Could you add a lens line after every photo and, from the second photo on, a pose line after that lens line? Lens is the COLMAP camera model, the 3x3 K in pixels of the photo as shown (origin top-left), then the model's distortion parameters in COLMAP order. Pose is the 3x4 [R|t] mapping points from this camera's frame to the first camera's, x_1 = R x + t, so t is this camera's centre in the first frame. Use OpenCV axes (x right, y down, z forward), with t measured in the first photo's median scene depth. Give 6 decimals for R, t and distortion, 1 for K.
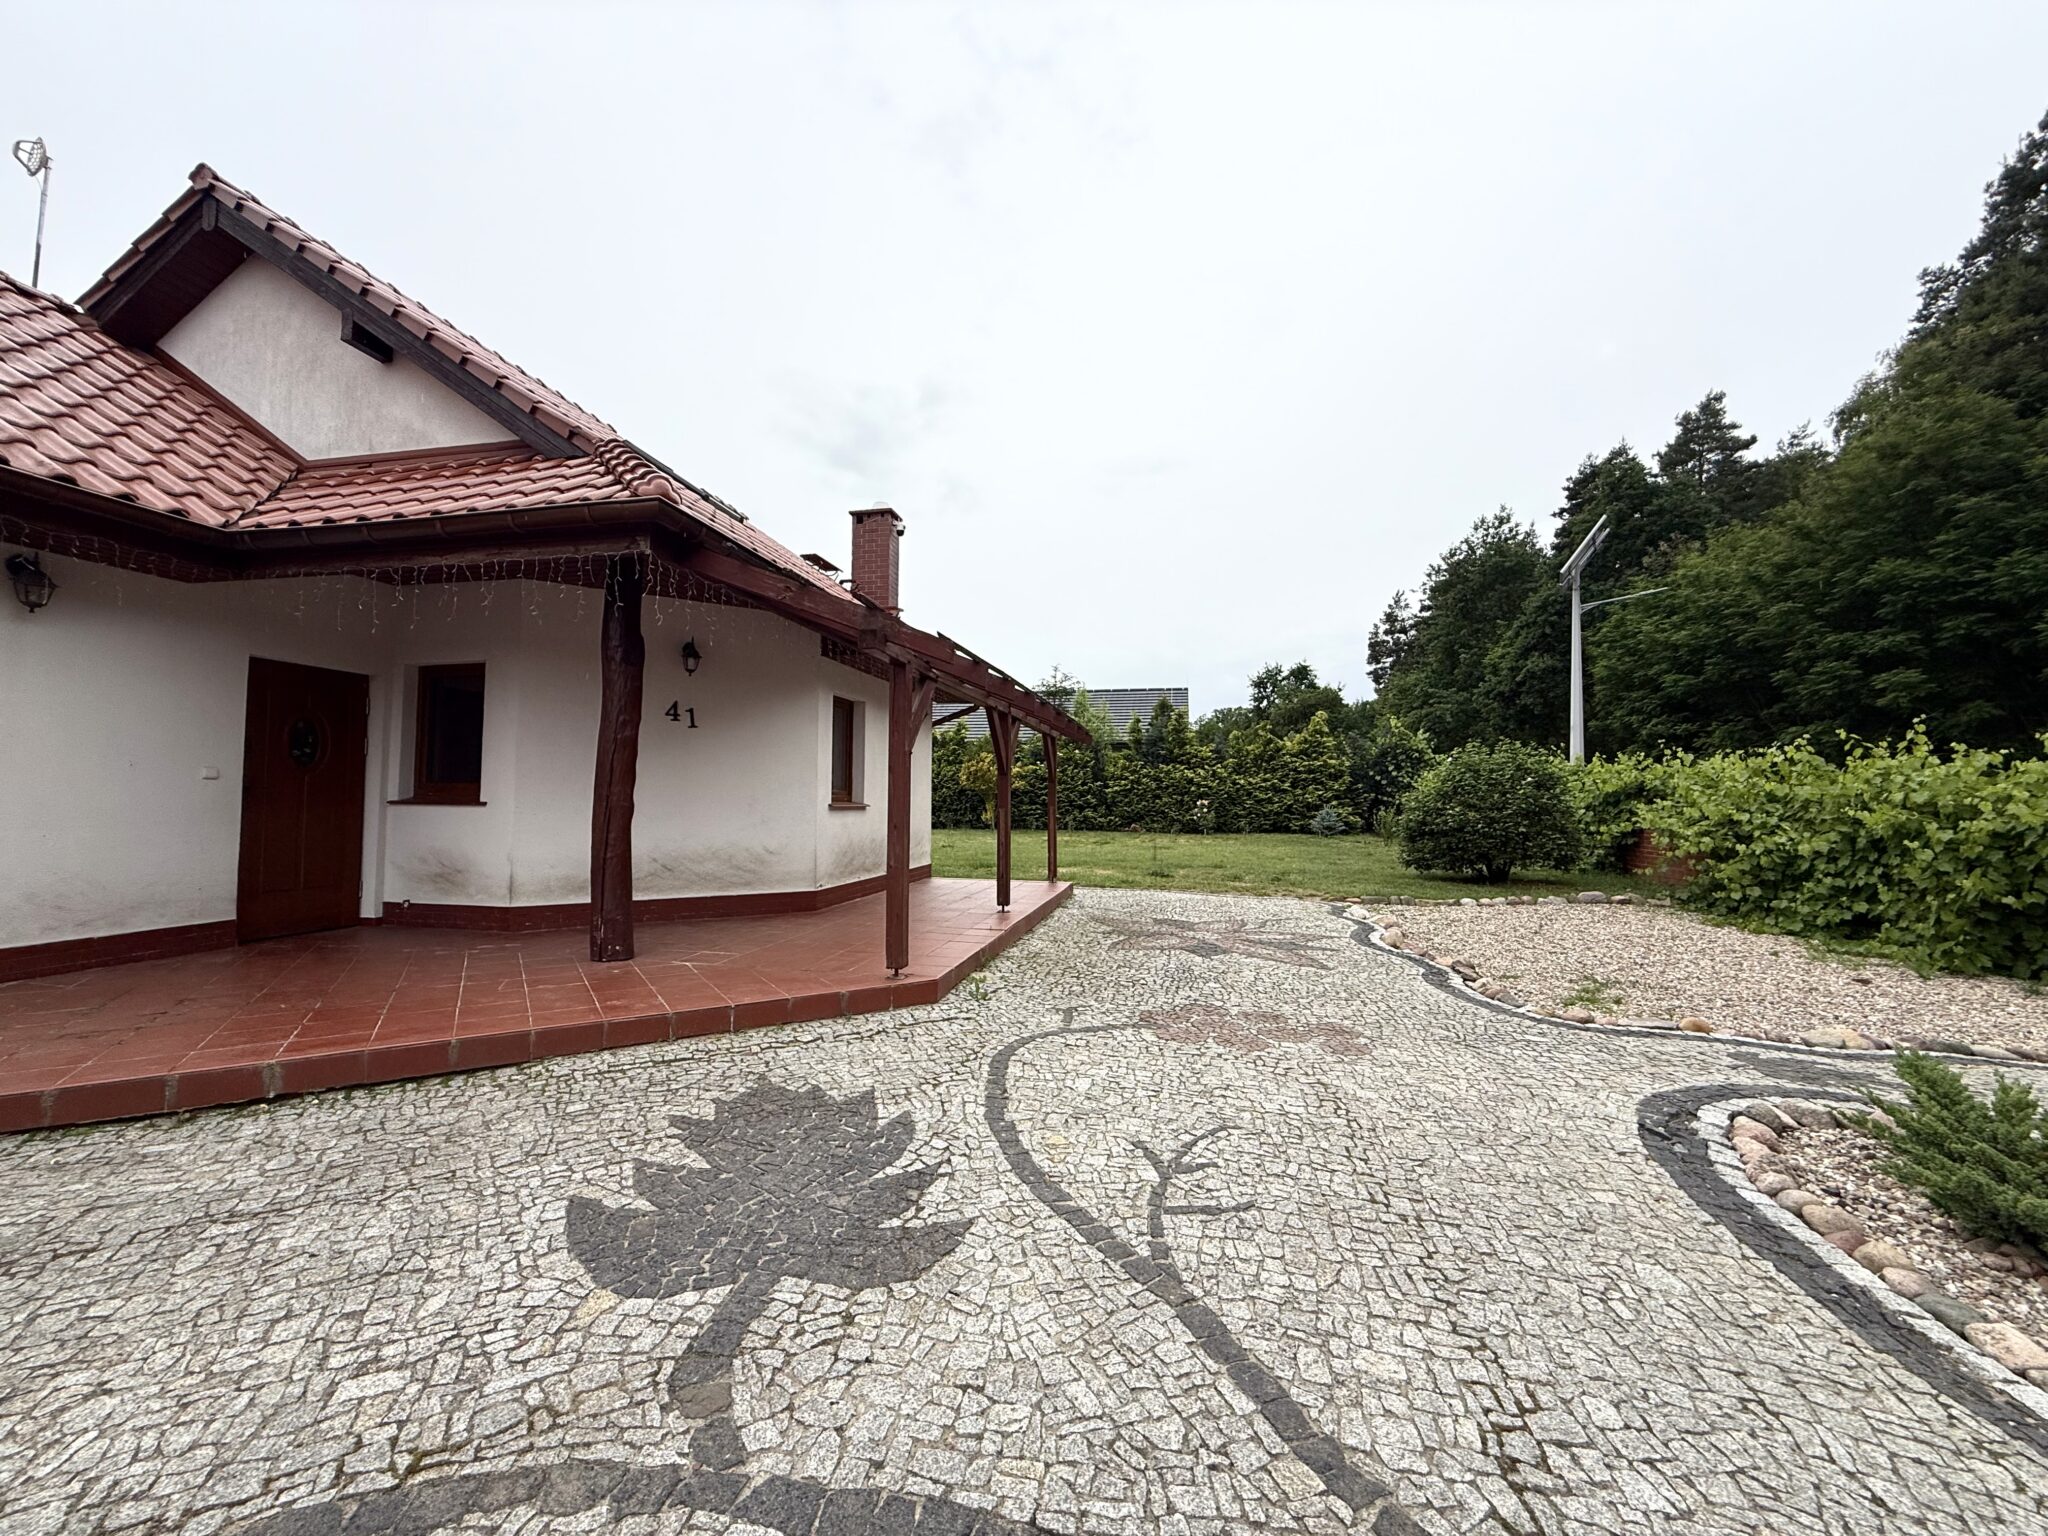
lens RADIAL K [[825.4, 0, 1024.0], [0, 825.4, 768.0], [0, 0, 1]] dist [0.001991, 0.000108]
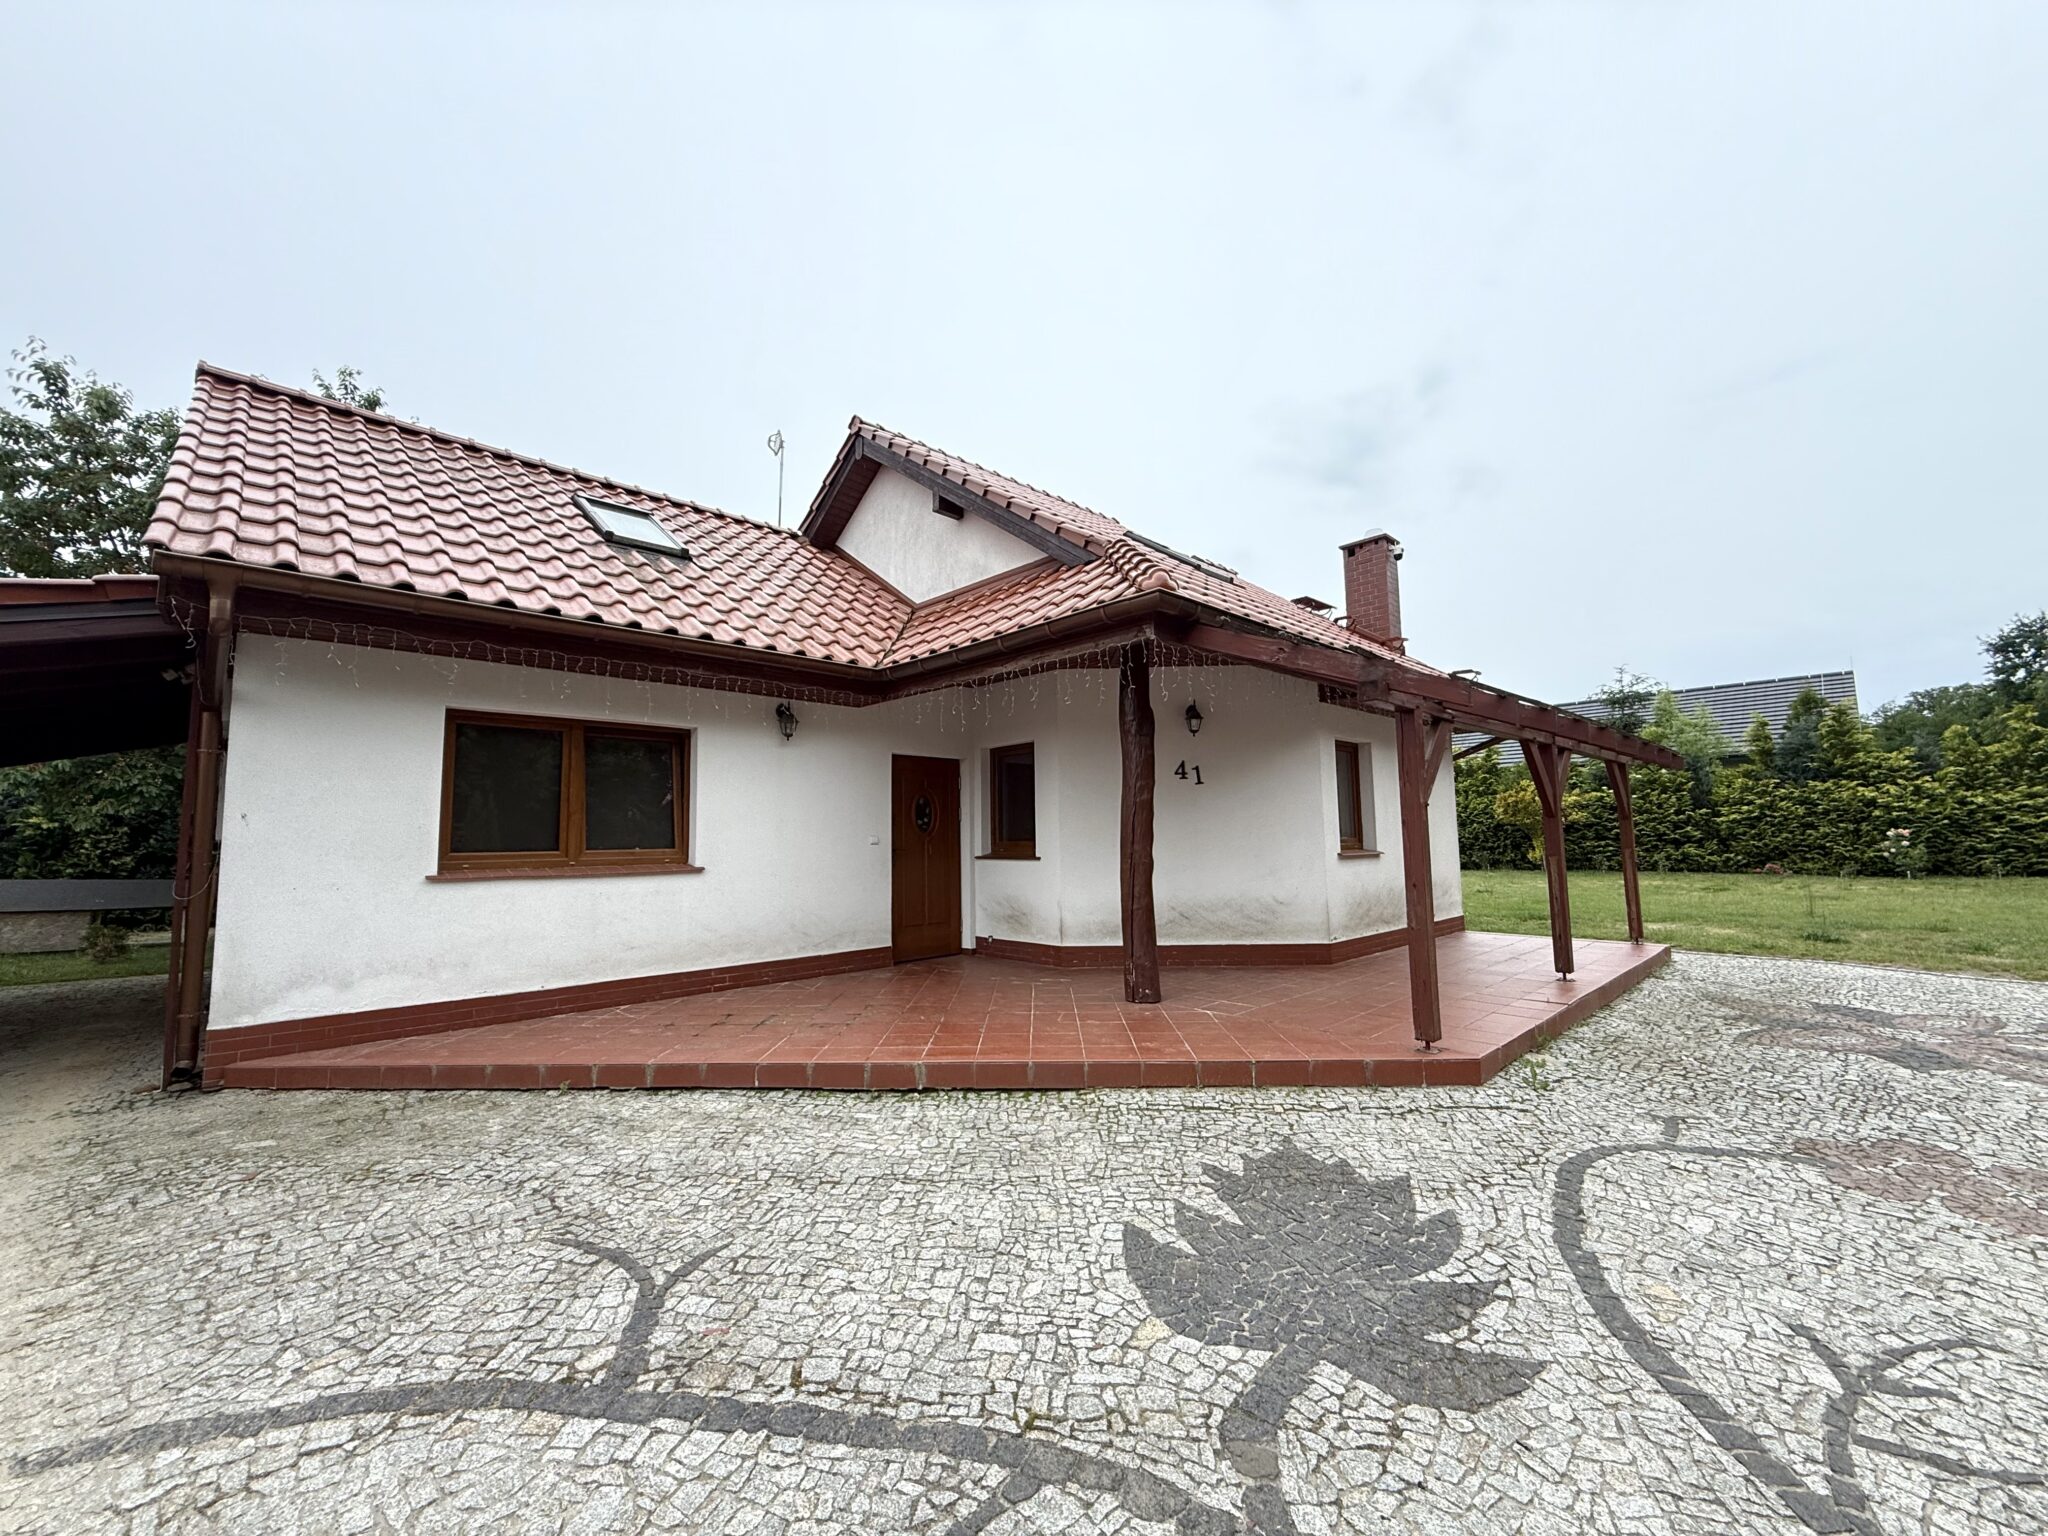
lens RADIAL K [[826.4, 0, 1007.3], [0, 826.4, 769.4], [0, 0, 1]] dist [-0.000805, 0.000609]
pose [[0.818330, -0.070932, -0.570354, 0.008288], [0.046104, 0.997259, -0.057874, -0.026645], [0.572896, 0.021065, 0.819357, -0.024611]]
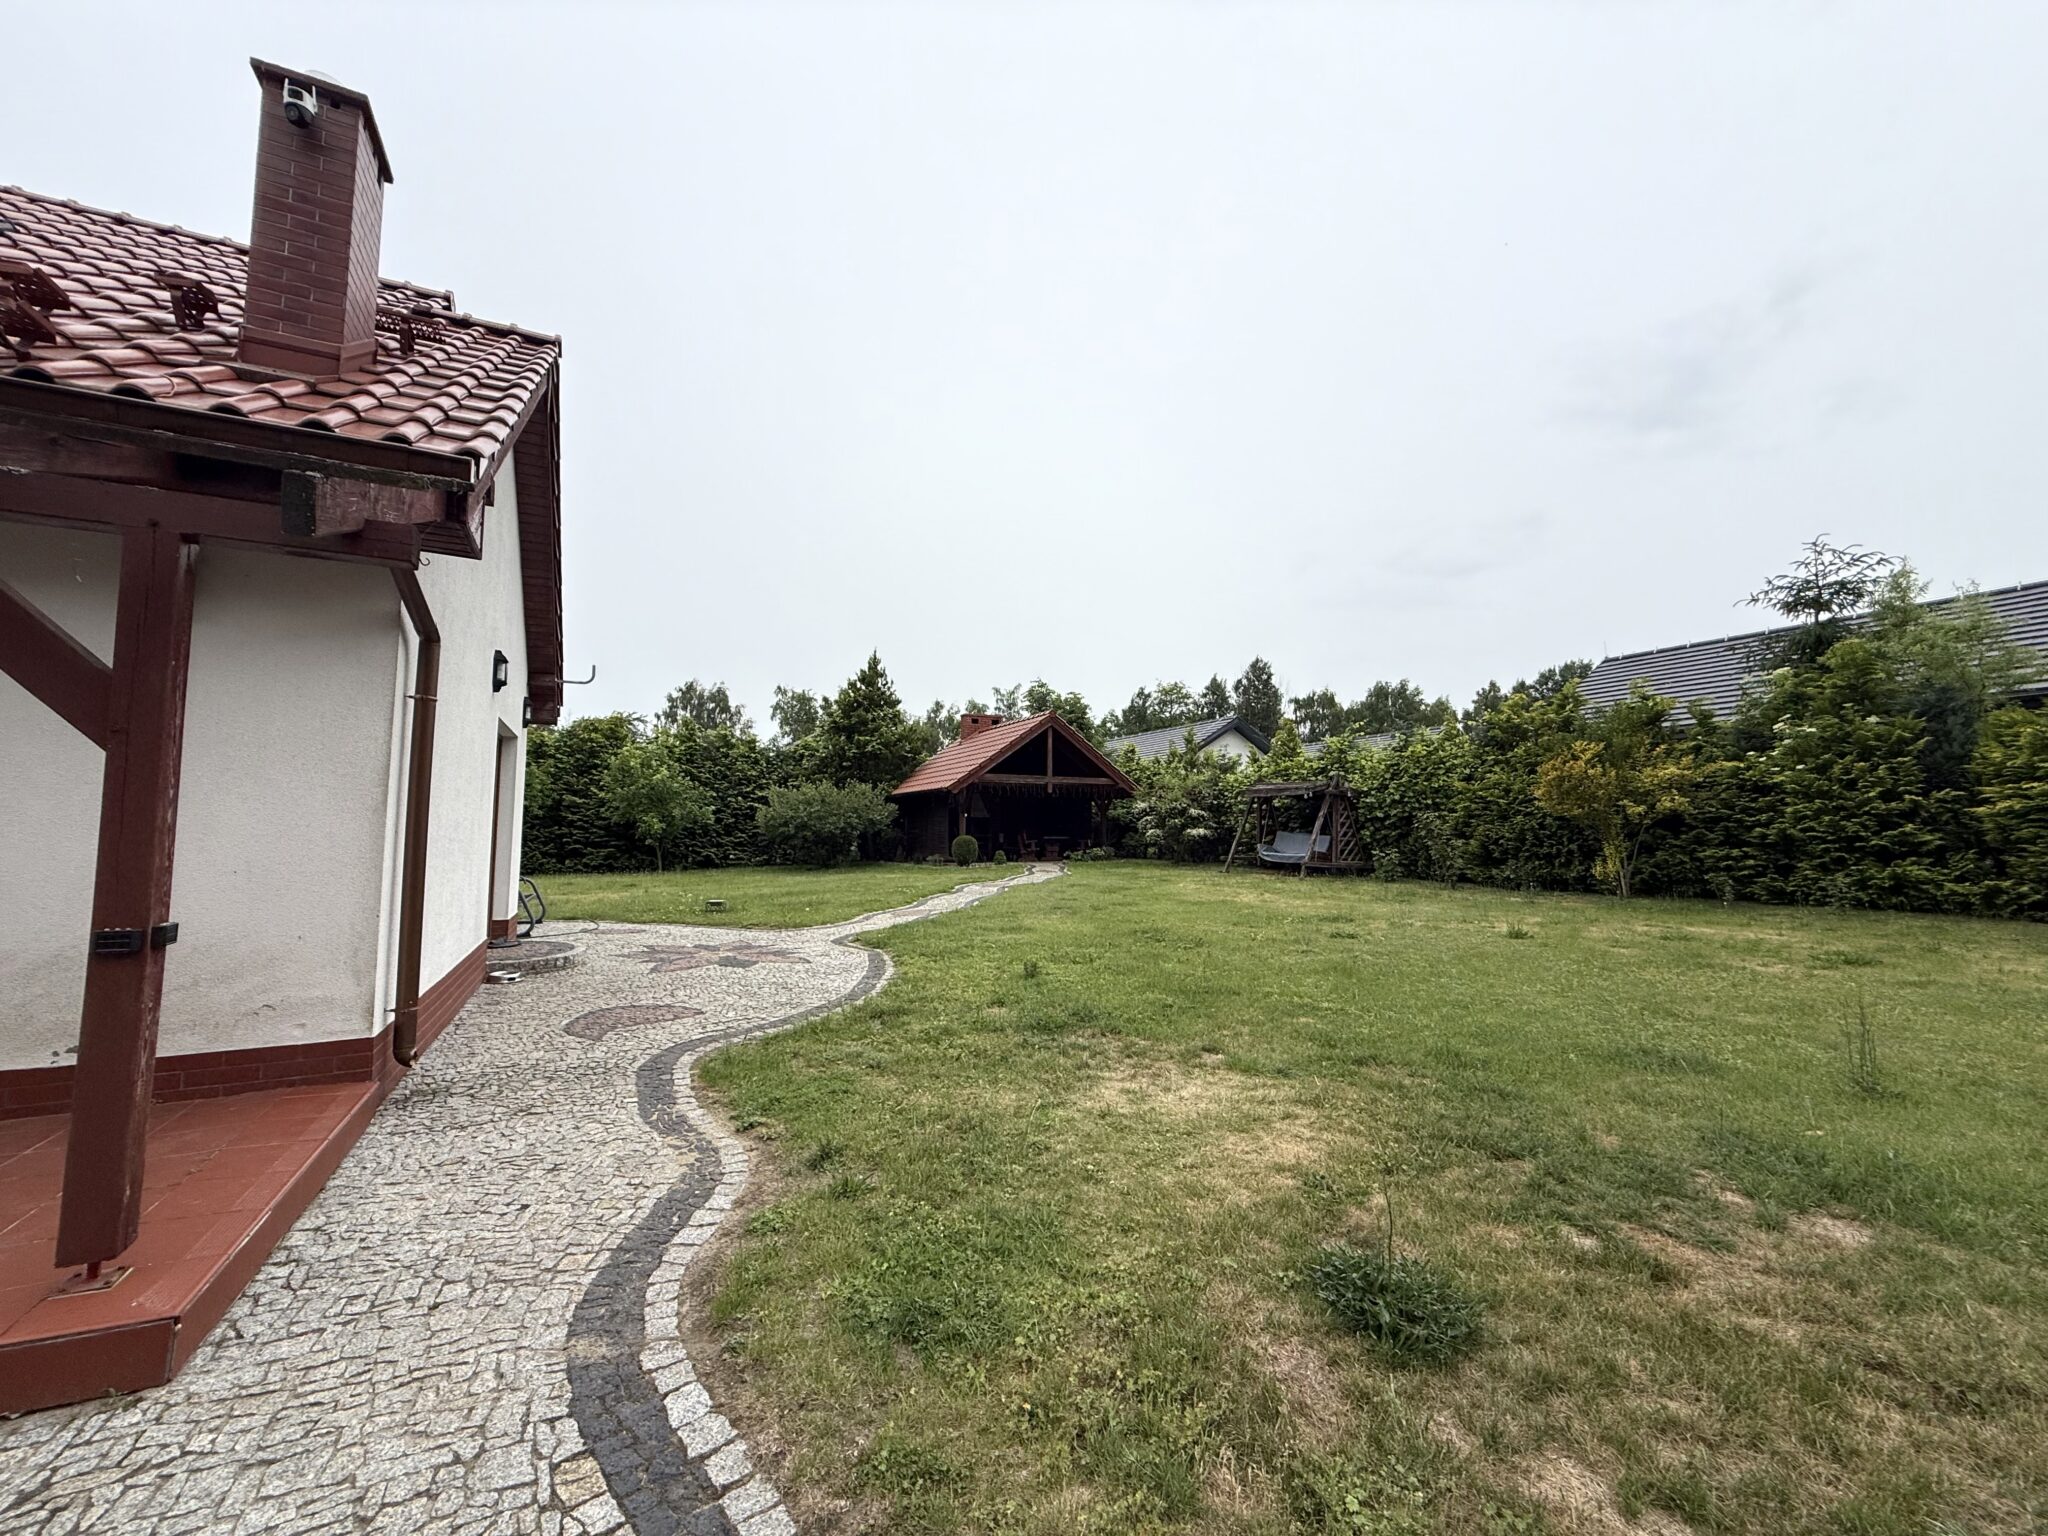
lens RADIAL K [[825.4, 0, 1024.0], [0, 825.4, 768.0], [0, 0, 1]] dist [0.001991, 0.000108]
pose [[0.634227, -0.069839, -0.769986, 0.614746], [0.036875, 0.997511, -0.060102, 0.076158], [0.772267, 0.009725, 0.635224, 2.194569]]
